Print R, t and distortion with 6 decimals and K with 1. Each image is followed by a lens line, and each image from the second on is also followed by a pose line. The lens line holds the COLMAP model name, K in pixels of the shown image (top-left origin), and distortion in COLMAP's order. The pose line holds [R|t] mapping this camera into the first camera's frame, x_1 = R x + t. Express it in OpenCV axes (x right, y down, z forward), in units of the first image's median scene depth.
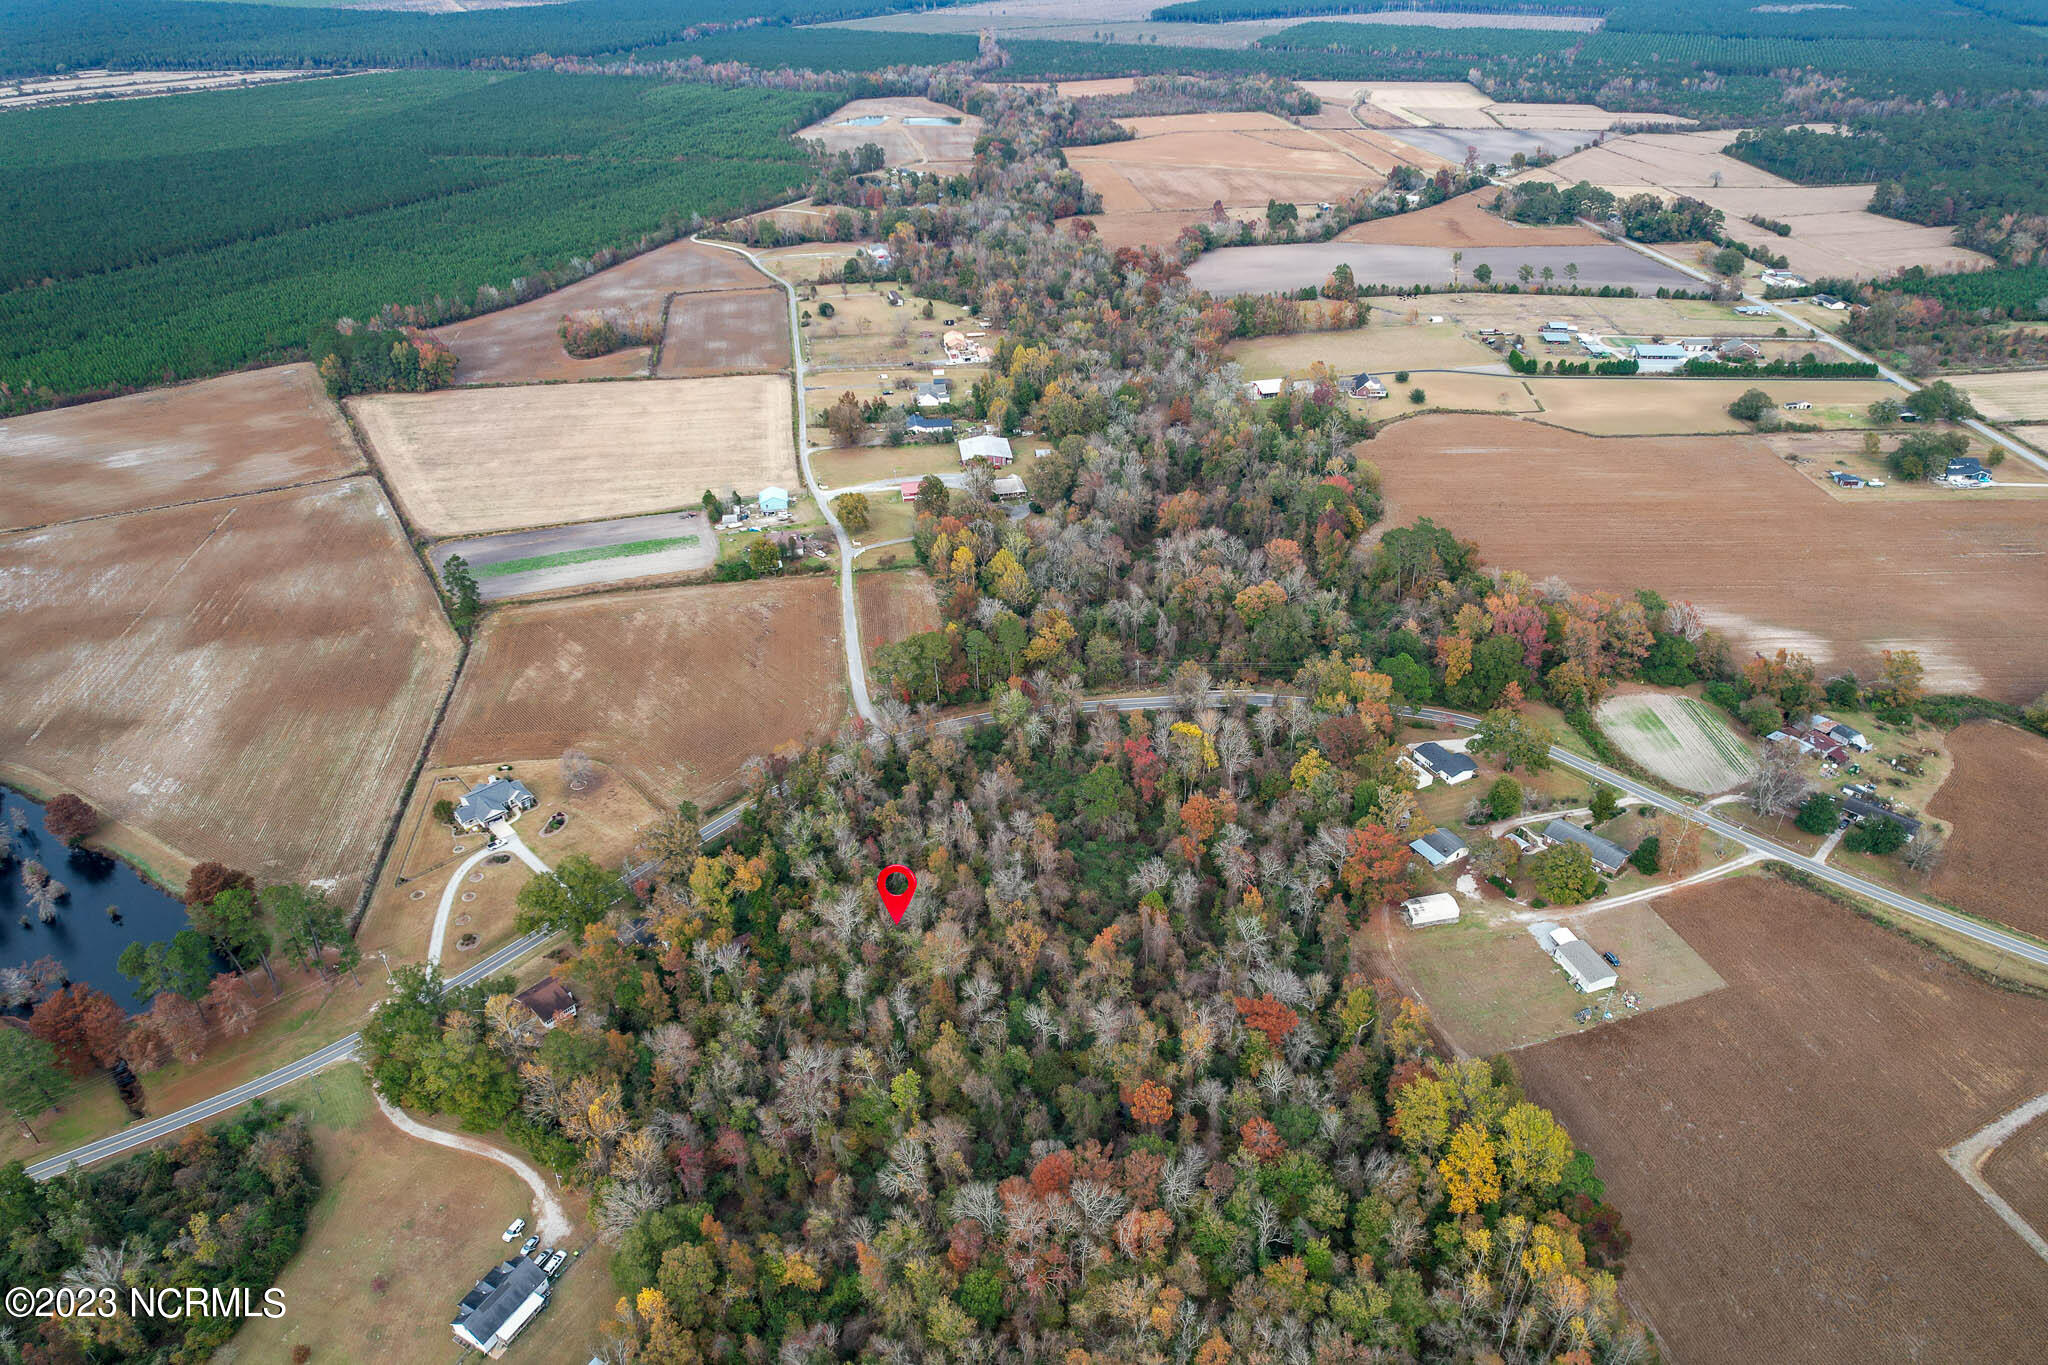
lens RADIAL K [[1316.0, 0, 1039.4], [0, 1316.0, 683.2], [0, 0, 1]] dist [-0.088840, 0.086919]
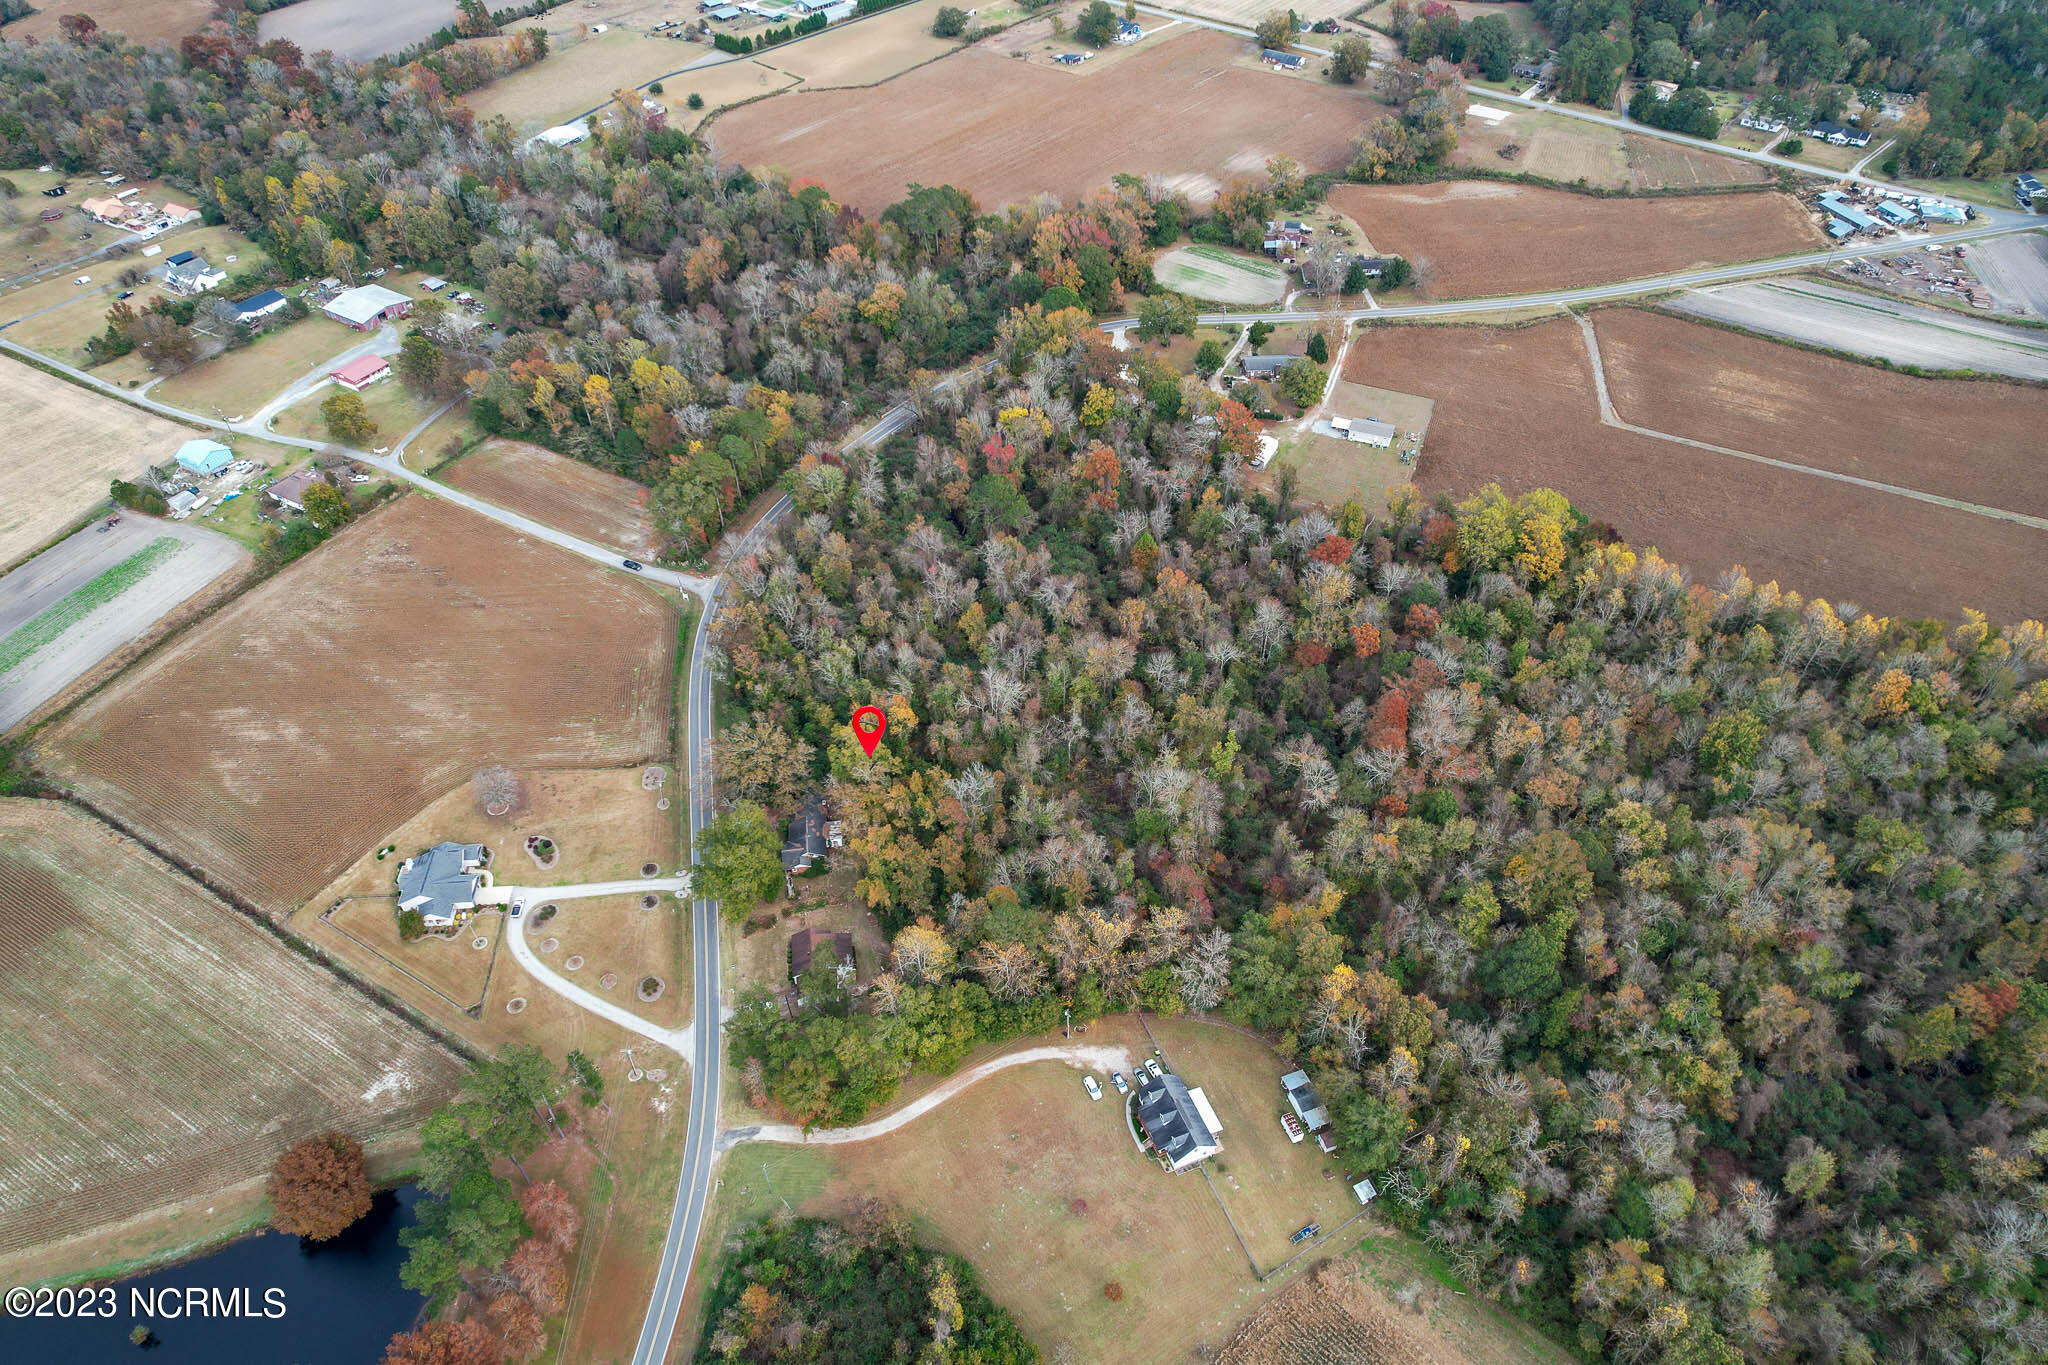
lens RADIAL K [[1316.0, 0, 1039.4], [0, 1316.0, 683.2], [0, 0, 1]] dist [-0.088840, 0.086919]
pose [[0.639176, -0.524347, 0.562596, -0.470935], [0.407486, 0.851314, 0.330484, -0.096656], [-0.652234, 0.018013, 0.757803, 0.163452]]
